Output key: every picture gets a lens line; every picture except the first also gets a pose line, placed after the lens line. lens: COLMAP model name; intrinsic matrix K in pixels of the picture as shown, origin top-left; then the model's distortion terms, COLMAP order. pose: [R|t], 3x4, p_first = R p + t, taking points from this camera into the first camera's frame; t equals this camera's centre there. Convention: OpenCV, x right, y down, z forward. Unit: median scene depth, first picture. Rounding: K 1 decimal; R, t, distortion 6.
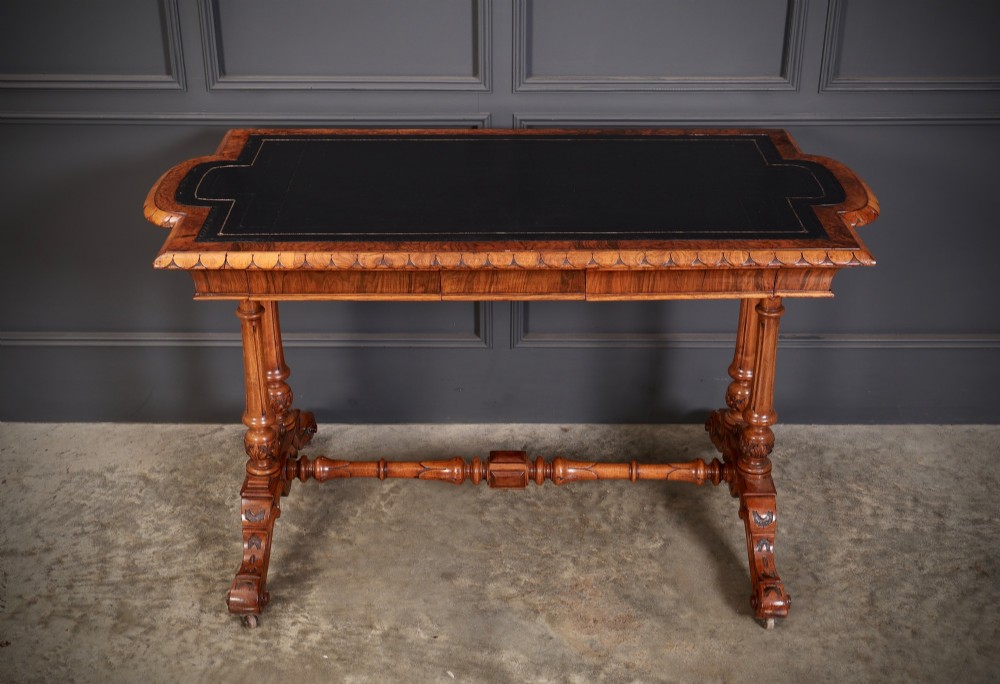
lens RADIAL K [[1298.7, 0, 503.7], [0, 1298.7, 335.6], [0, 0, 1]] dist [0.002857, 0.000000]
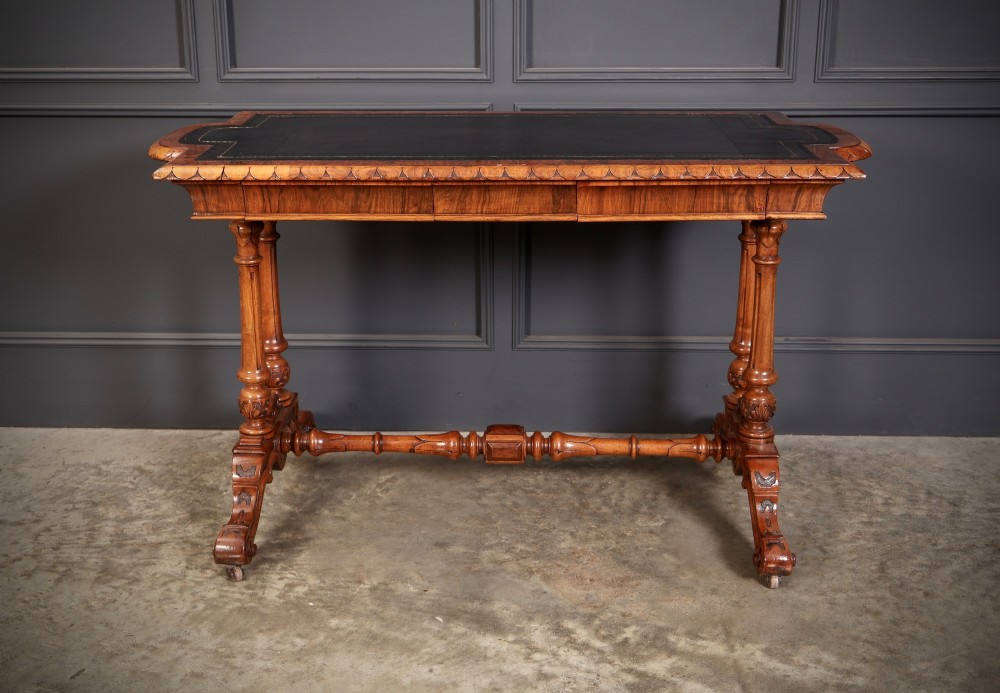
lens RADIAL K [[1324.7, 0, 482.7], [0, 1324.7, 344.1], [0, 0, 1]] dist [0.006799, 0.000000]
pose [[0.999256, 0.005099, -0.038229, 0.024950], [-0.011112, 0.987253, -0.158772, 0.193180], [0.036932, 0.159078, 0.986575, -0.000632]]
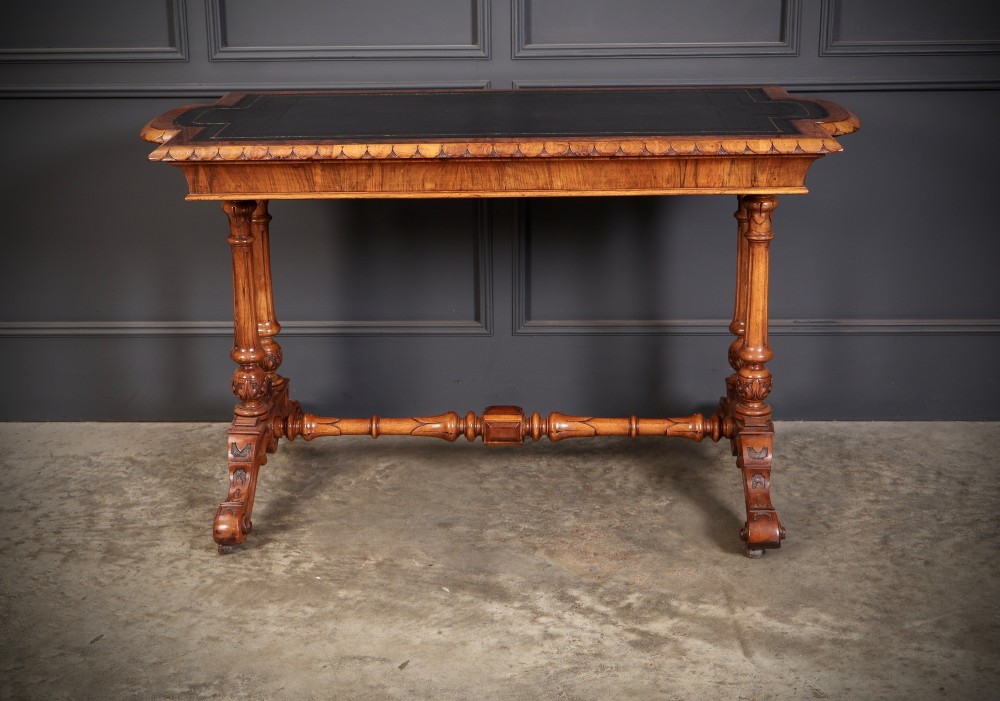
lens RADIAL K [[1616.4, 0, 473.4], [0, 1616.4, 365.1], [0, 0, 1]] dist [0.013816, 0.000000]
pose [[0.999421, -0.004520, -0.033736, 0.019580], [-0.001037, 0.986641, -0.162908, 0.262653], [0.034021, 0.162848, 0.986064, -0.204684]]
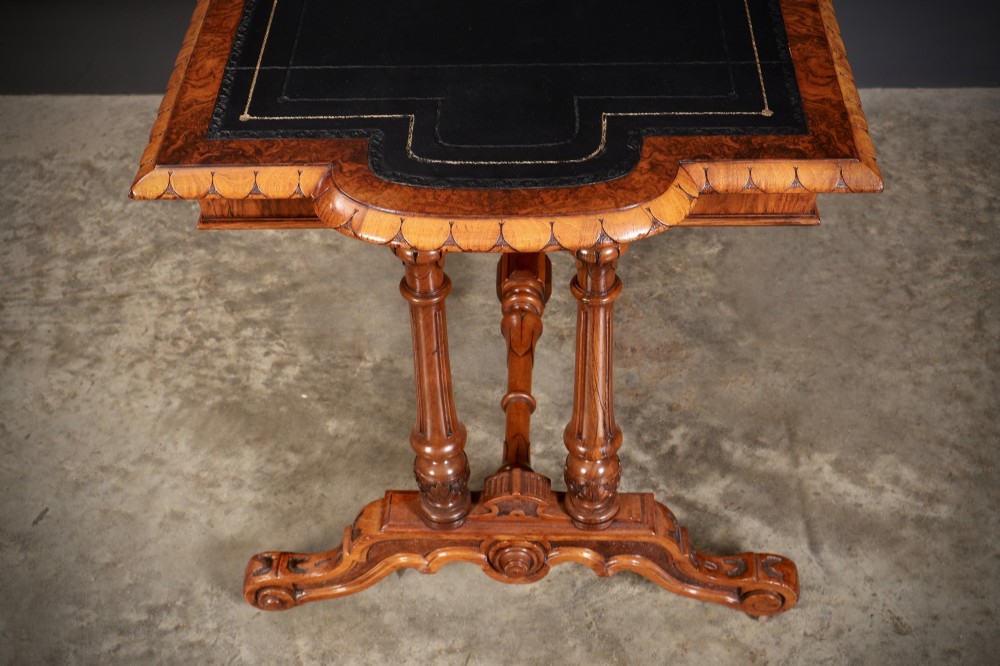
lens RADIAL K [[1424.7, 0, 503.1], [0, 1424.7, 327.7], [0, 0, 1]] dist [0.009790, 0.000000]
pose [[0.999014, -0.002731, -0.044315, 0.026910], [0.014446, 0.963794, 0.266257, -0.031478], [0.041983, -0.266634, 0.962883, 0.131221]]
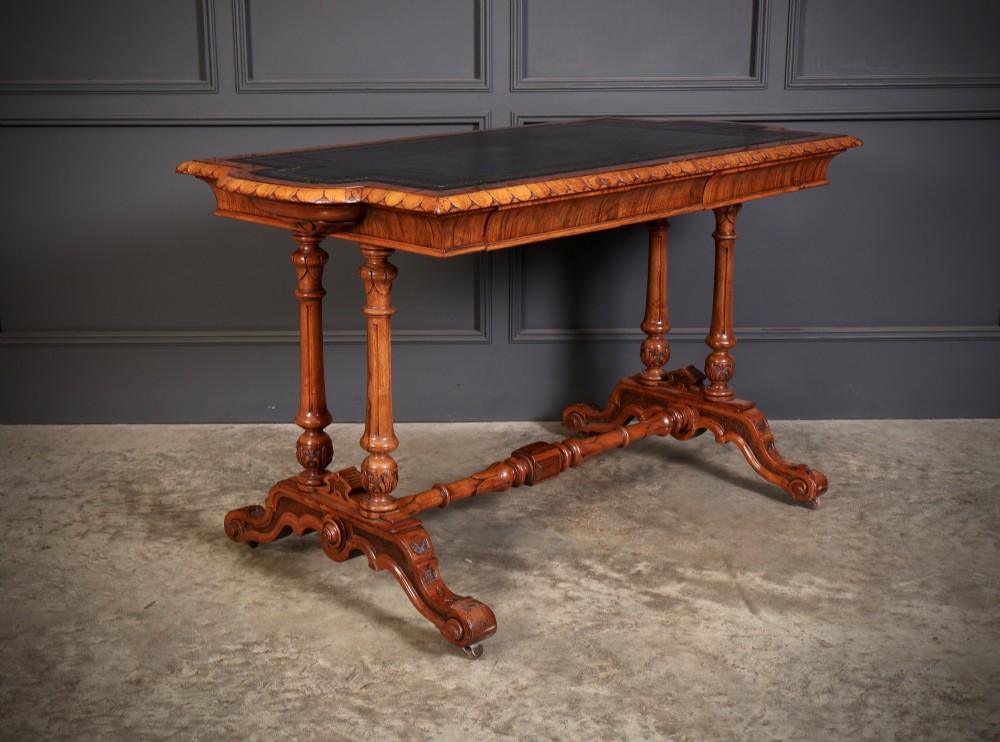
lens RADIAL K [[1434.4, 0, 456.3], [0, 1434.4, 361.5], [0, 0, 1]] dist [0.000927, 0.000000]
pose [[0.999958, -0.008761, 0.002758, -0.047331], [0.009141, 0.978406, -0.206491, 0.308703], [-0.000889, 0.206507, 0.978445, -0.164148]]
